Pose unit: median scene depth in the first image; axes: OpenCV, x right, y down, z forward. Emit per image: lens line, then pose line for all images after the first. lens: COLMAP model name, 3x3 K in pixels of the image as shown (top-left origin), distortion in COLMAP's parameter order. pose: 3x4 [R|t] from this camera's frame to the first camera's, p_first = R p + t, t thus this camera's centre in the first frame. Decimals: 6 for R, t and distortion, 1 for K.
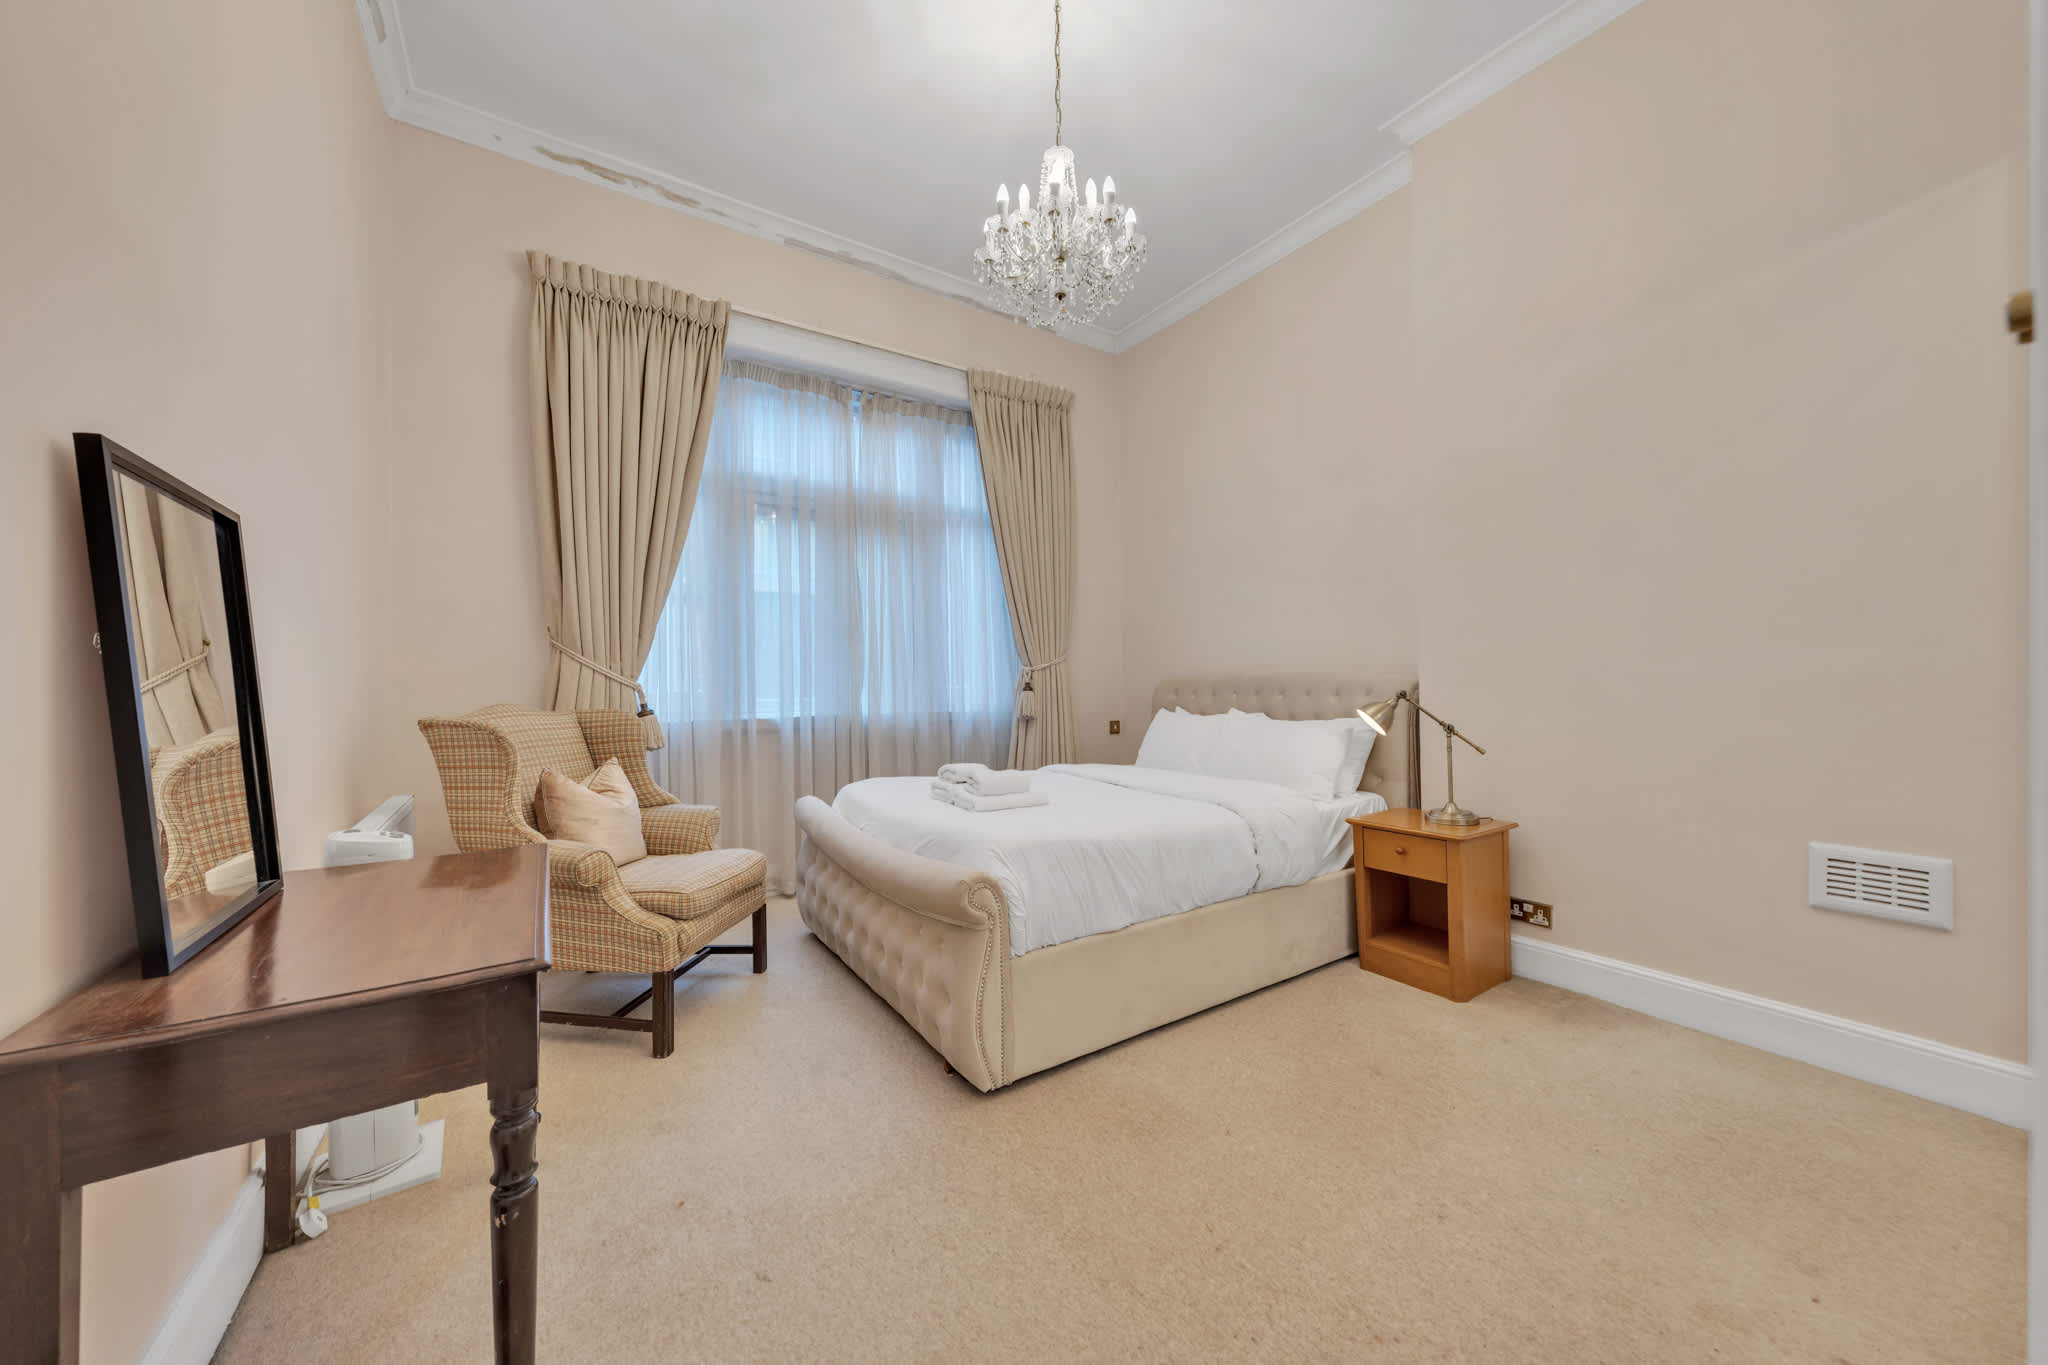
lens RADIAL K [[714.8, 0, 1027.3], [0, 714.8, 689.1], [0, 0, 1]] dist [-0.001238, -0.000064]
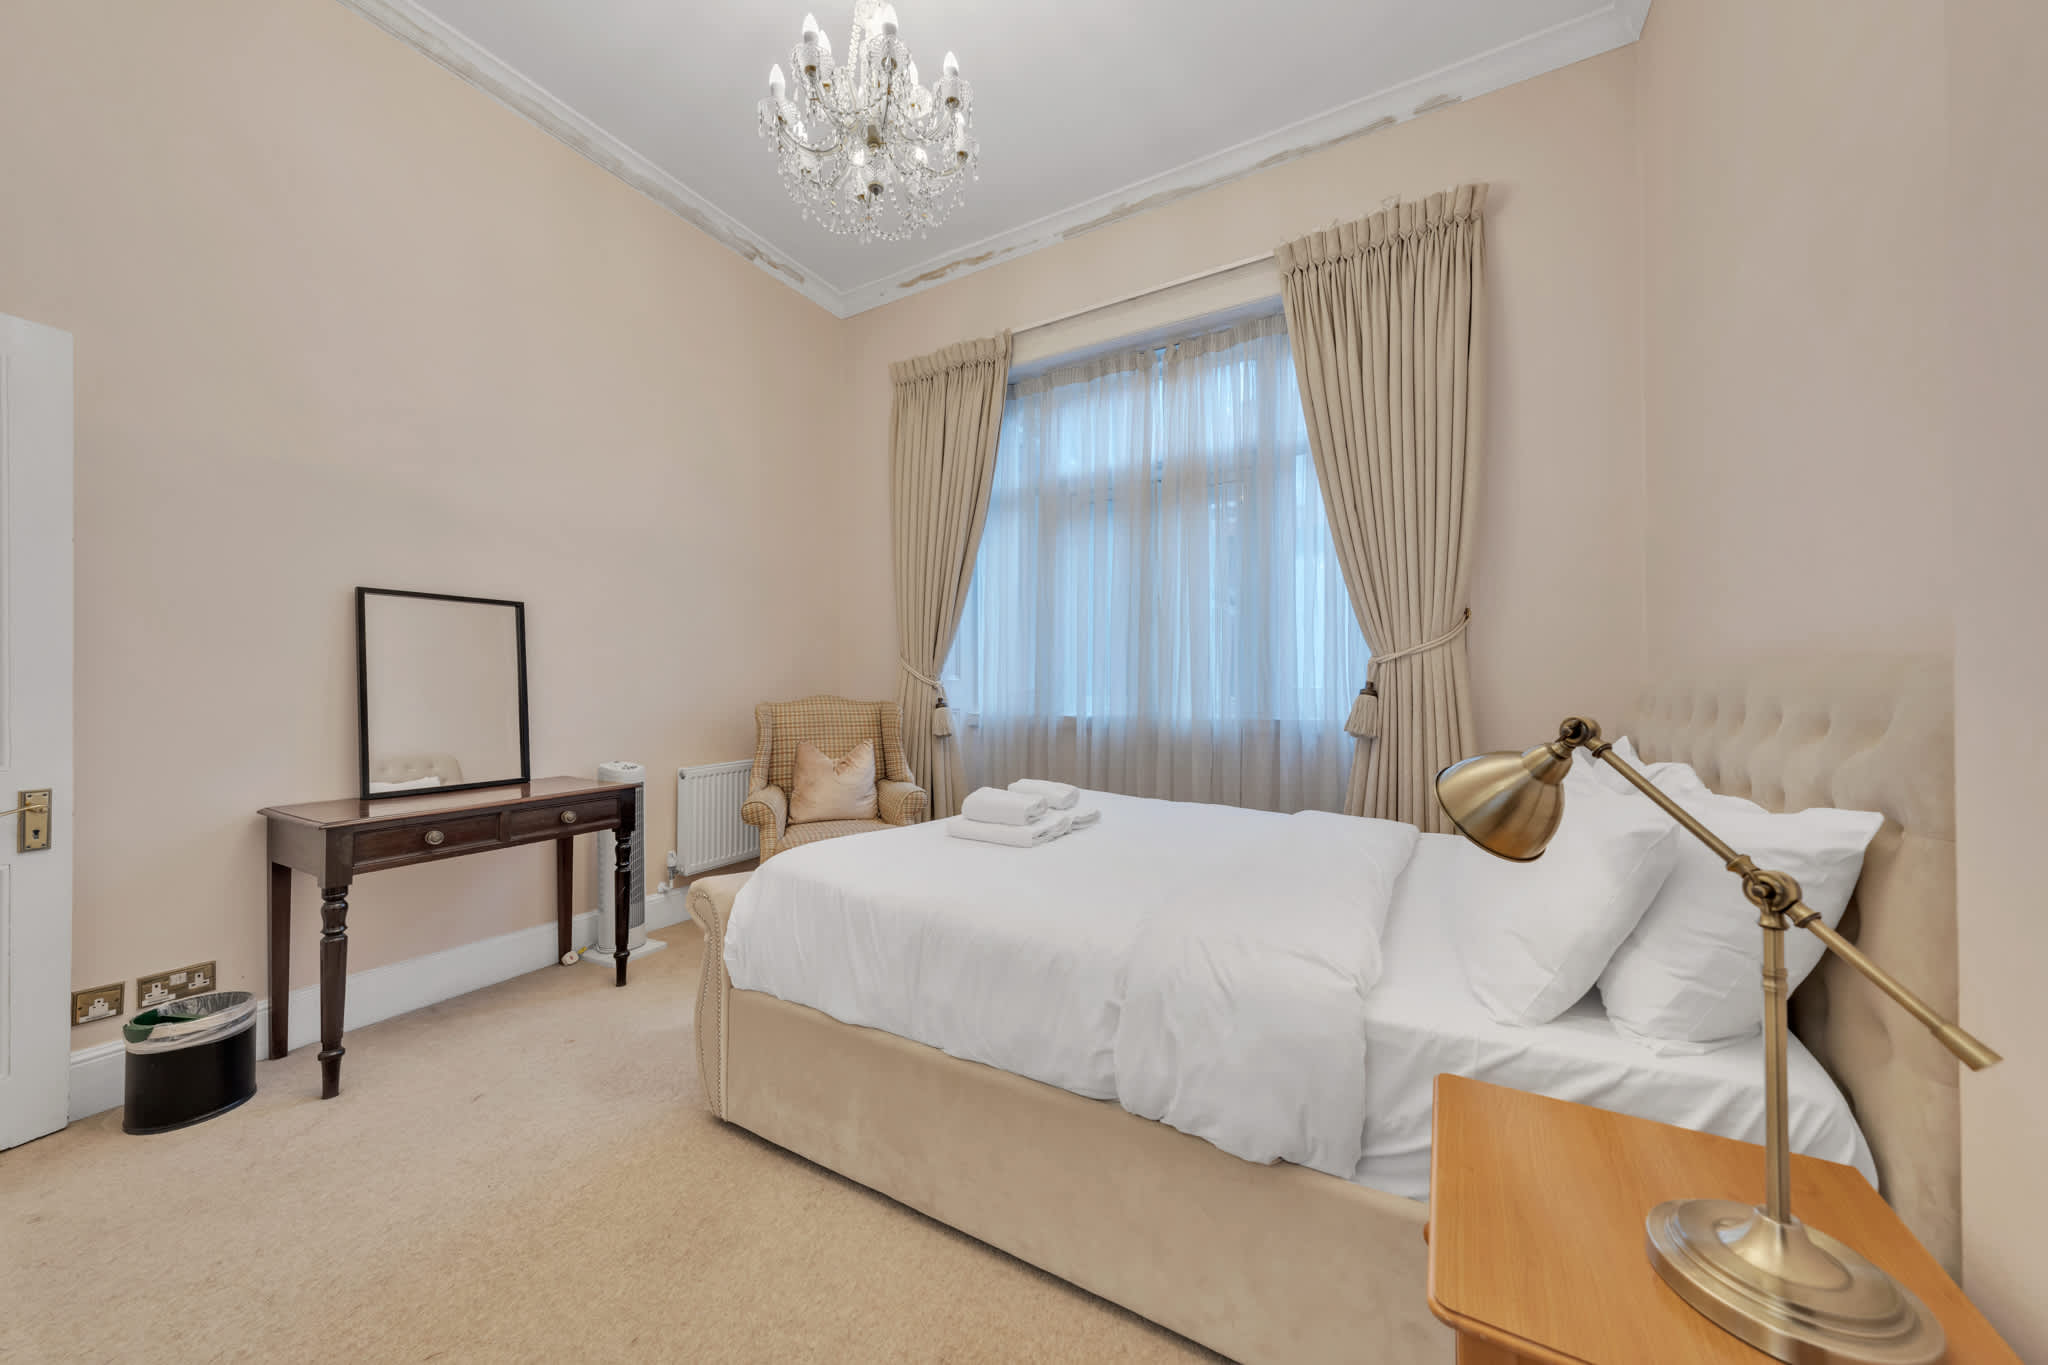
lens RADIAL K [[698.5, 0, 1012.2], [0, 698.5, 689.7], [0, 0, 1]] dist [-0.006708, -0.000013]
pose [[0.437407, 0.015734, -0.899126, 0.500283], [-0.012062, 0.999860, 0.011629, -0.006672], [0.899183, 0.005758, 0.437535, 0.505784]]
